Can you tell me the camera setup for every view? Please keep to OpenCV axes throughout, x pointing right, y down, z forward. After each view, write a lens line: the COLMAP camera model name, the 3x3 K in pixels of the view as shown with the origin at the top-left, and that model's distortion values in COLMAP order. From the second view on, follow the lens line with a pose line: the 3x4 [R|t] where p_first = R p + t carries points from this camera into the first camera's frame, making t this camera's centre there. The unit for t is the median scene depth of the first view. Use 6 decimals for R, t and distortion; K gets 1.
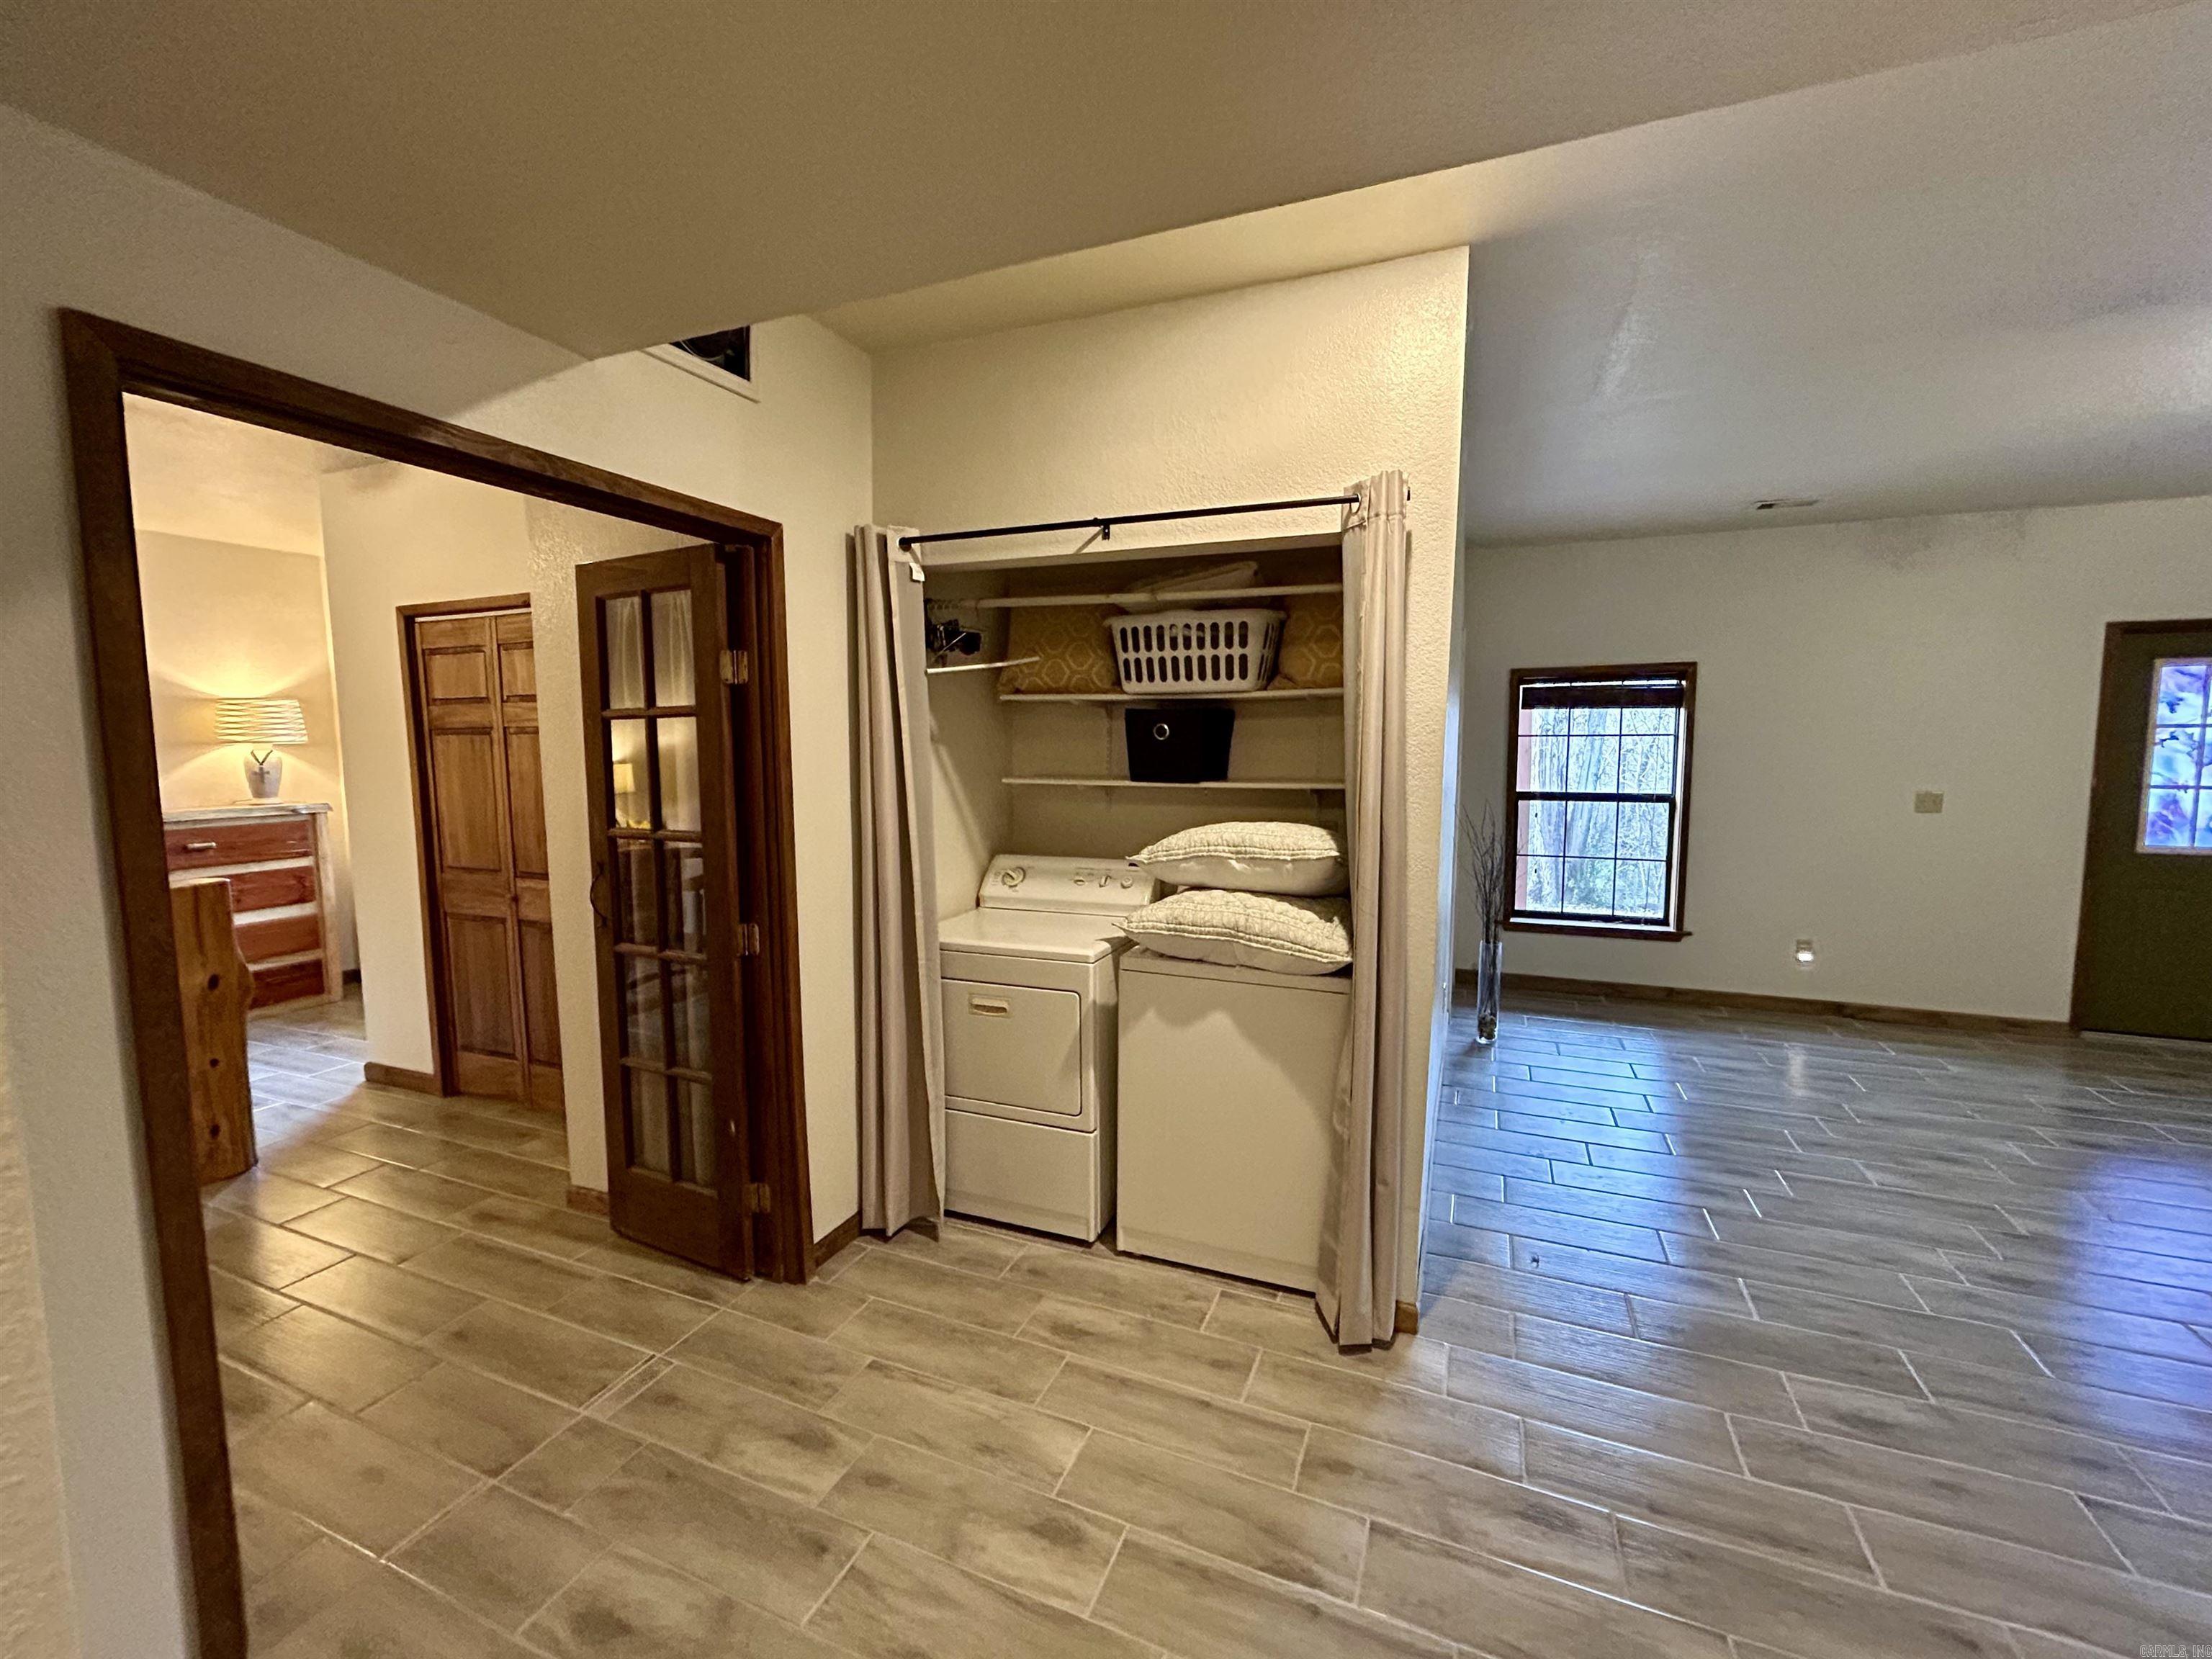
lens RADIAL K [[891.9, 0, 1114.0], [0, 891.9, 820.1], [0, 0, 1]] dist [-0.000298, 0.000078]
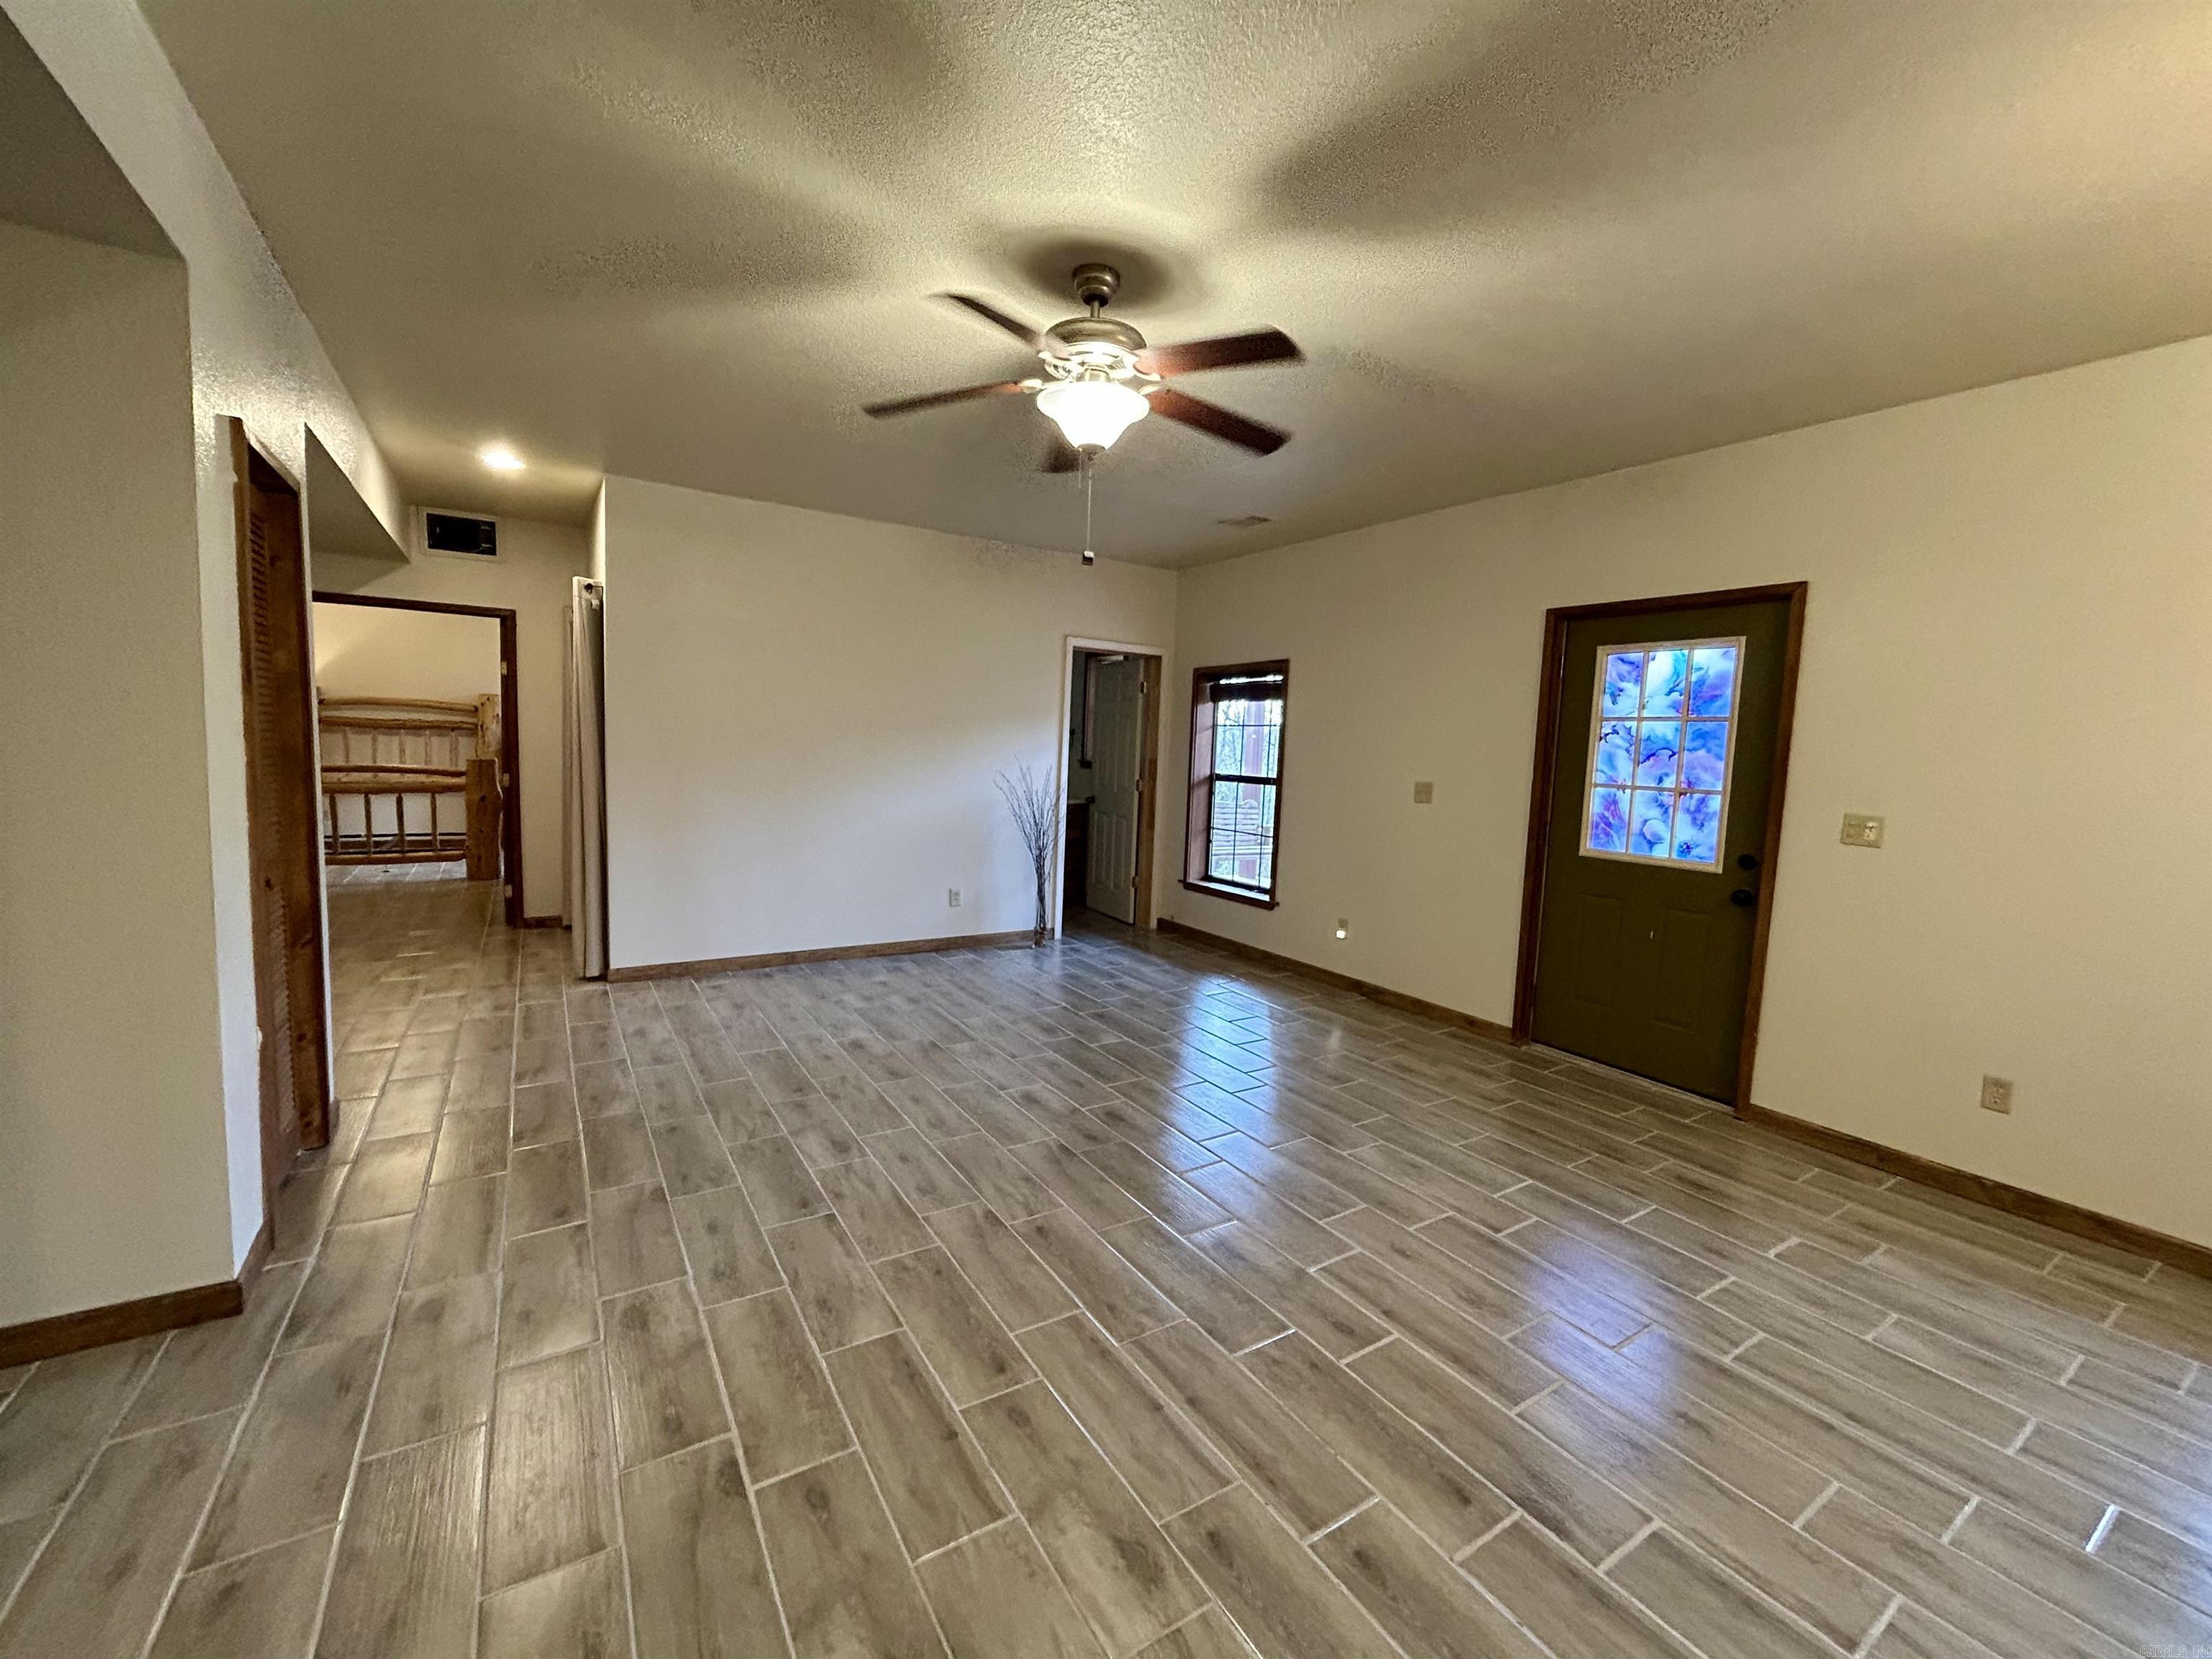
lens RADIAL K [[891.9, 0, 1114.0], [0, 891.9, 820.1], [0, 0, 1]] dist [-0.000298, 0.000078]
pose [[0.826729, 0.086006, -0.555988, 1.268472], [-0.097484, 0.995196, 0.008992, 0.038803], [0.554090, 0.046766, 0.831142, -0.037326]]
